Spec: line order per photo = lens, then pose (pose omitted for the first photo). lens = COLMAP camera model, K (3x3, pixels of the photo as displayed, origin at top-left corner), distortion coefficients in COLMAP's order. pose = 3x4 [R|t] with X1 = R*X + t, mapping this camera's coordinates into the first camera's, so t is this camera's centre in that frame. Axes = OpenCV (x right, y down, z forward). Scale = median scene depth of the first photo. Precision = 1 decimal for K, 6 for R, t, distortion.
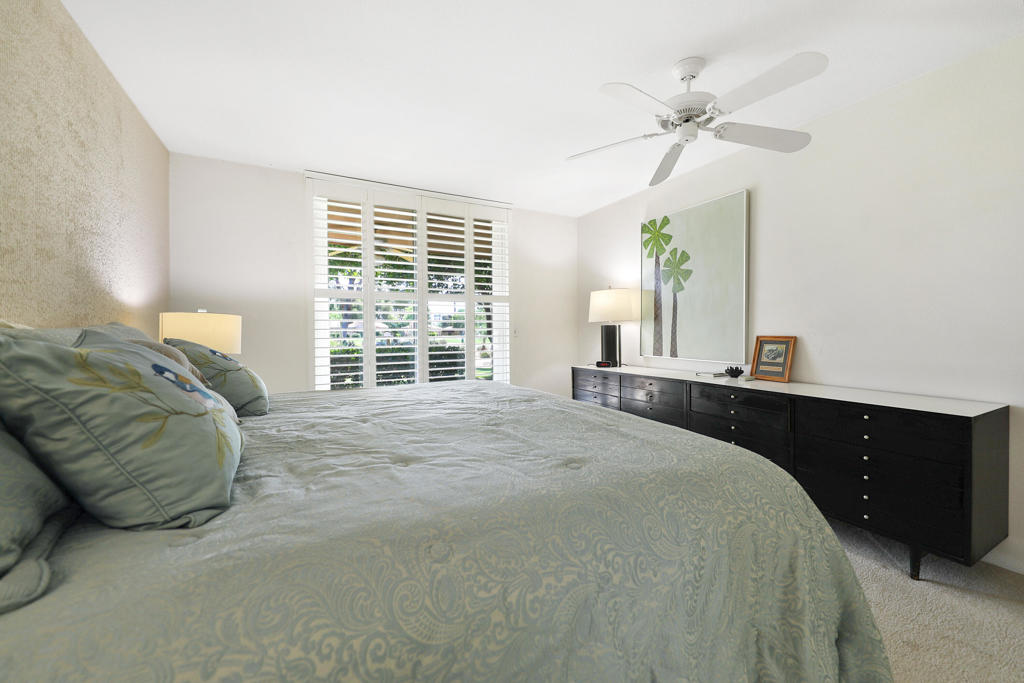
lens RADIAL K [[393.8, 0, 512.0], [0, 393.8, 341.5], [0, 0, 1]] dist [0.000332, 0.000074]
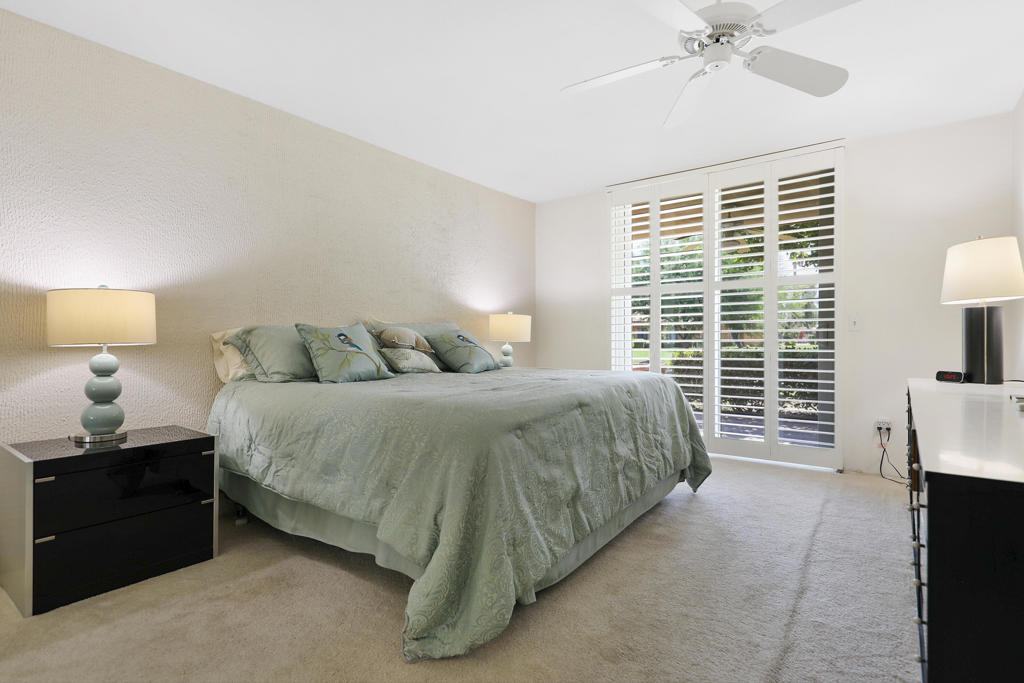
lens RADIAL K [[508.3, 0, 512.0], [0, 508.3, 341.5], [0, 0, 1]] dist [0.002148, 0.000231]
pose [[0.414959, 0.001802, -0.909839, 0.616923], [-0.035621, 0.999264, -0.014267, 0.036967], [0.909143, 0.038330, 0.414717, 0.142902]]
